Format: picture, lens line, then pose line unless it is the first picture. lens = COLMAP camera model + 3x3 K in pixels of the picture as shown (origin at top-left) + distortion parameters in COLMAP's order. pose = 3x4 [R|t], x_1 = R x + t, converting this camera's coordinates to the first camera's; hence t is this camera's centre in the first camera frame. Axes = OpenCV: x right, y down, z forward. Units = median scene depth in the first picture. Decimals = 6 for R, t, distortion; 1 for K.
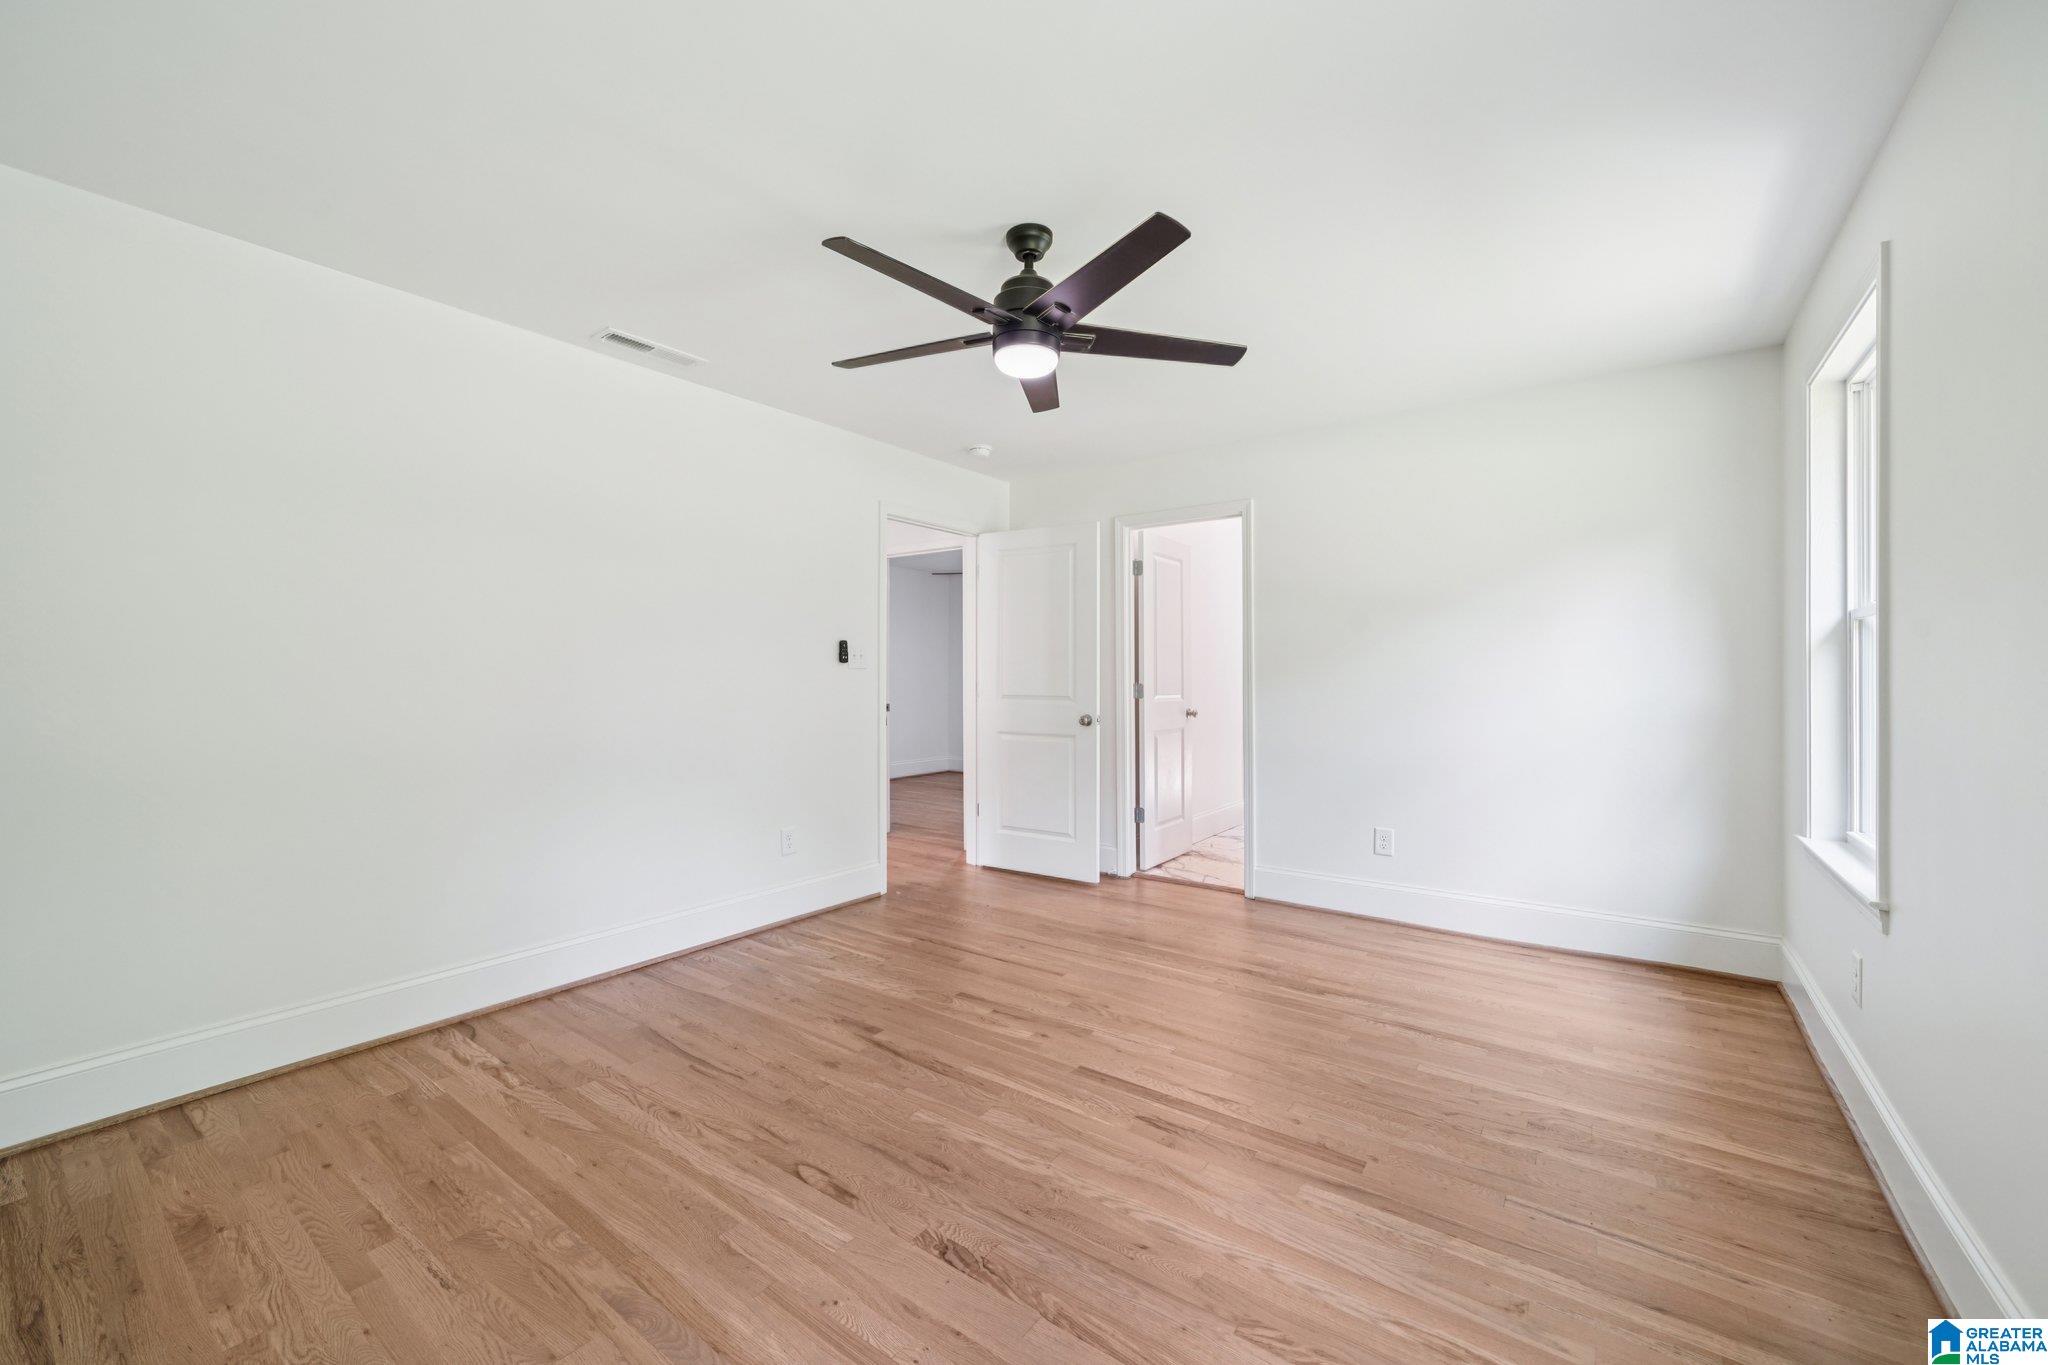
lens RADIAL K [[799.7, 0, 1013.0], [0, 799.7, 676.0], [0, 0, 1]] dist [-0.013217, 0.000030]
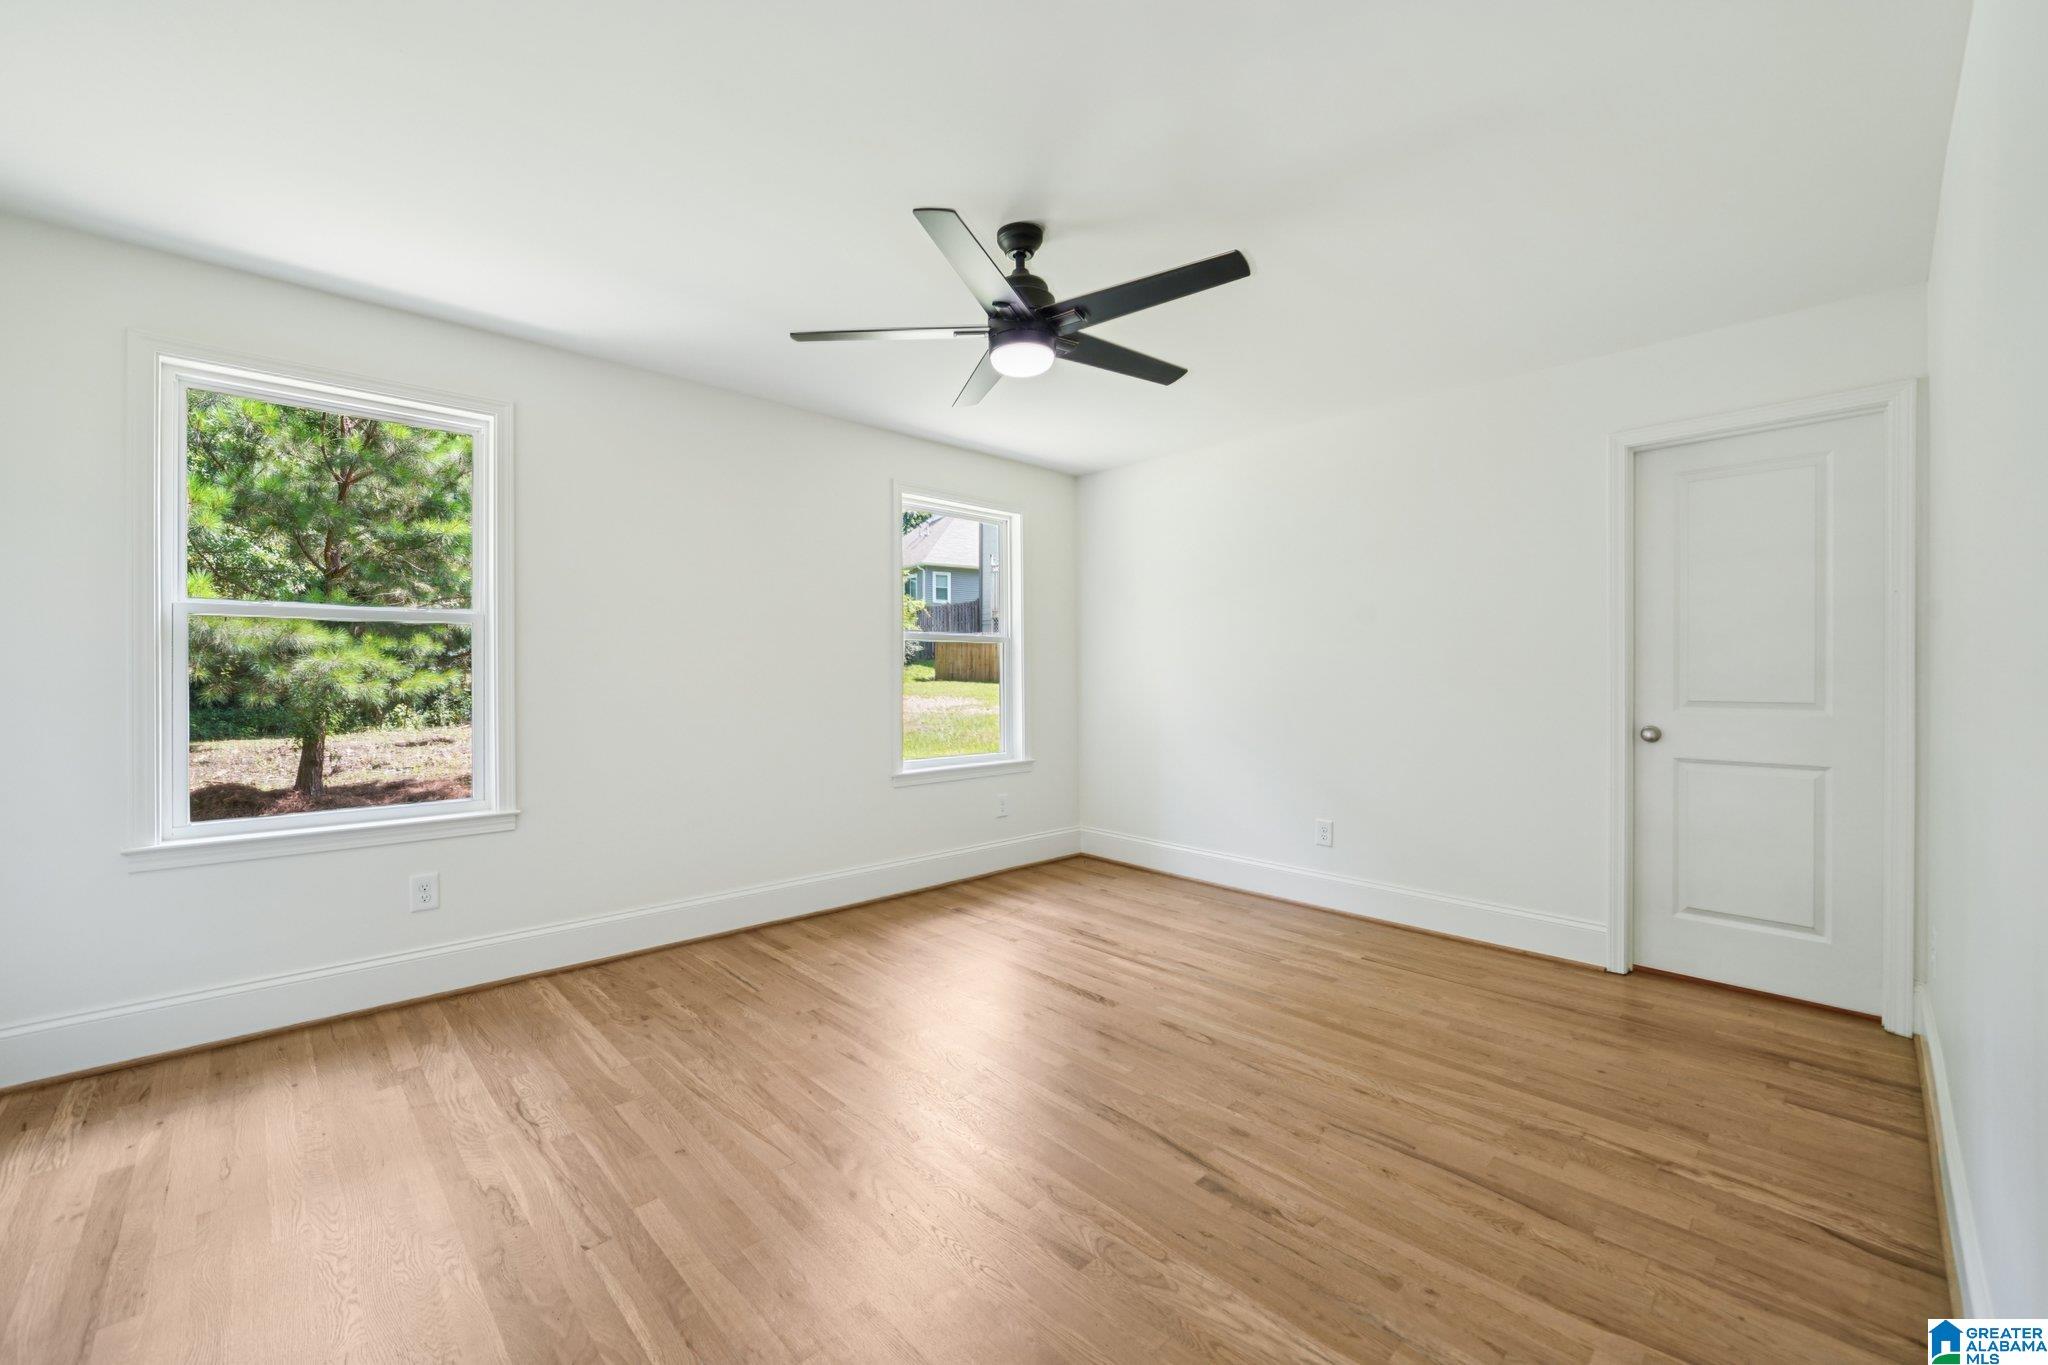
lens RADIAL K [[799.7, 0, 1013.0], [0, 799.7, 676.0], [0, 0, 1]] dist [-0.013217, 0.000030]
pose [[-0.983850, -0.006068, 0.178892, -0.143002], [-0.004666, 0.999955, 0.008253, -0.005007], [-0.178934, 0.007285, -0.983834, 1.920028]]
